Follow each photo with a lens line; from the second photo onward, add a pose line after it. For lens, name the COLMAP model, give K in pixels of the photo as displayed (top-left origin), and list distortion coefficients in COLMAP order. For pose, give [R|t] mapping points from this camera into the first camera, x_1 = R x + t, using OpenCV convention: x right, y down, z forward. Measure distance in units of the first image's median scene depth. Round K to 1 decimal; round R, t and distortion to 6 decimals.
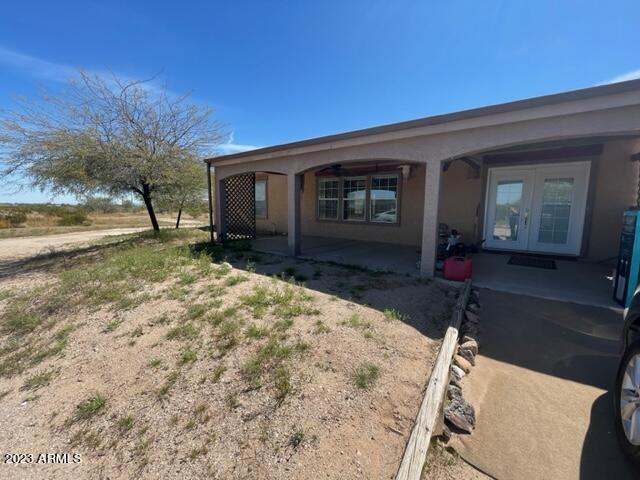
lens RADIAL K [[258.1, 0, 320.1], [0, 258.1, 239.5], [0, 0, 1]] dist [-0.000923, -0.000400]
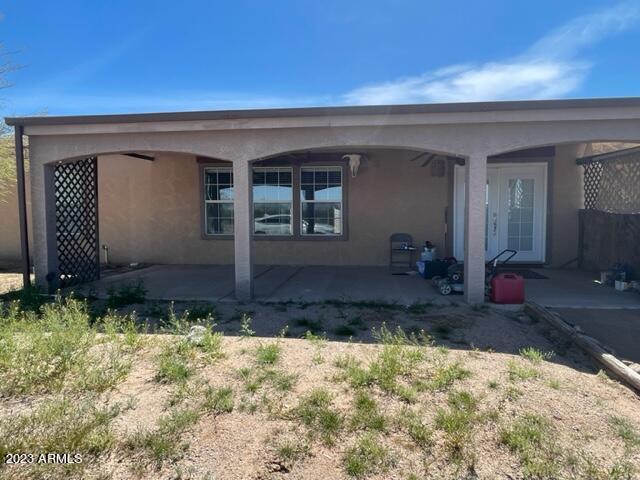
lens RADIAL K [[406.2, 0, 319.8], [0, 406.2, 238.4], [0, 0, 1]] dist [0.002669, -0.001621]
pose [[0.864159, -0.046632, 0.501054, -0.603148], [0.077154, 0.996202, -0.040352, -0.036952], [-0.497270, 0.073529, 0.864475, 0.178245]]
